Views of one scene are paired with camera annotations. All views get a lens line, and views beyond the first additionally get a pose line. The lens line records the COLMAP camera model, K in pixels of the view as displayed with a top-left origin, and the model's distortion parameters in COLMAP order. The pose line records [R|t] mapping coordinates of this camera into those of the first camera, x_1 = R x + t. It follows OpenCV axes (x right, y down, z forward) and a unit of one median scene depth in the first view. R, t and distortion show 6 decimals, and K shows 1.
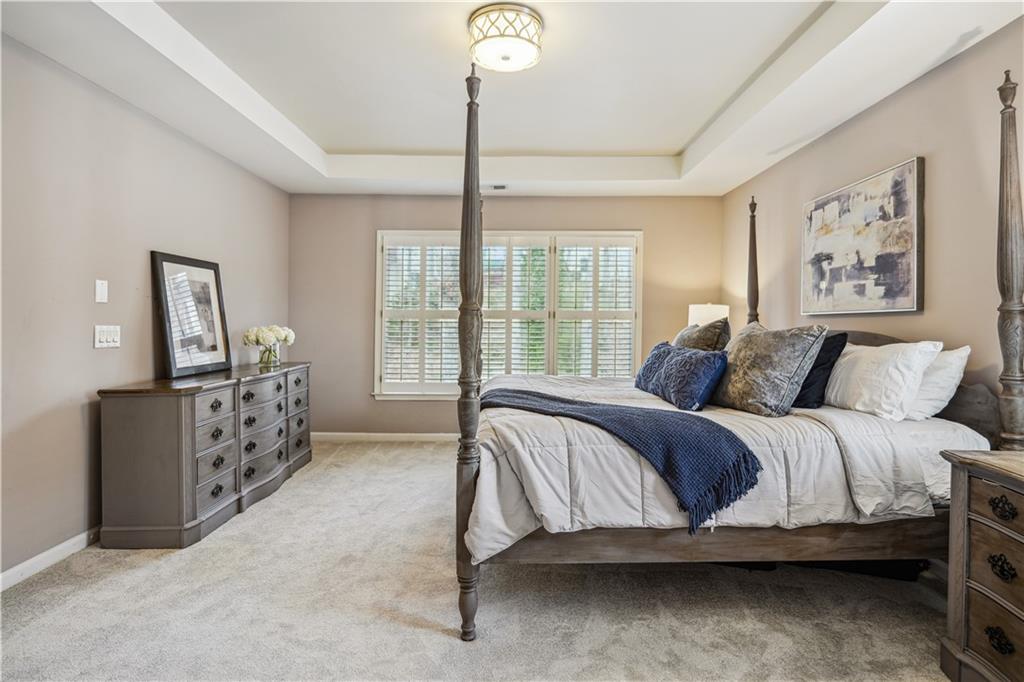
lens RADIAL K [[505.4, 0, 520.8], [0, 505.4, 320.7], [0, 0, 1]] dist [-0.003194, -0.002418]
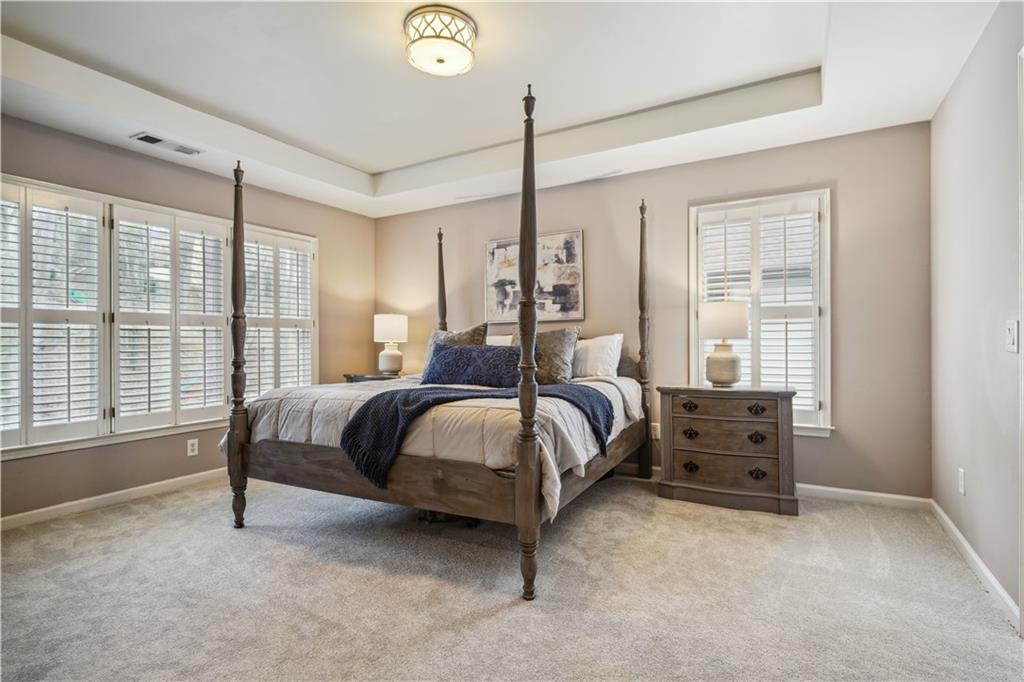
lens RADIAL K [[505.4, 0, 513.7], [0, 505.4, 340.1], [0, 0, 1]] dist [-0.003194, -0.002418]
pose [[0.491338, -0.008968, 0.870923, -0.734113], [0.012376, 0.999918, 0.003314, 0.037666], [-0.870881, 0.009150, 0.491409, 0.321899]]
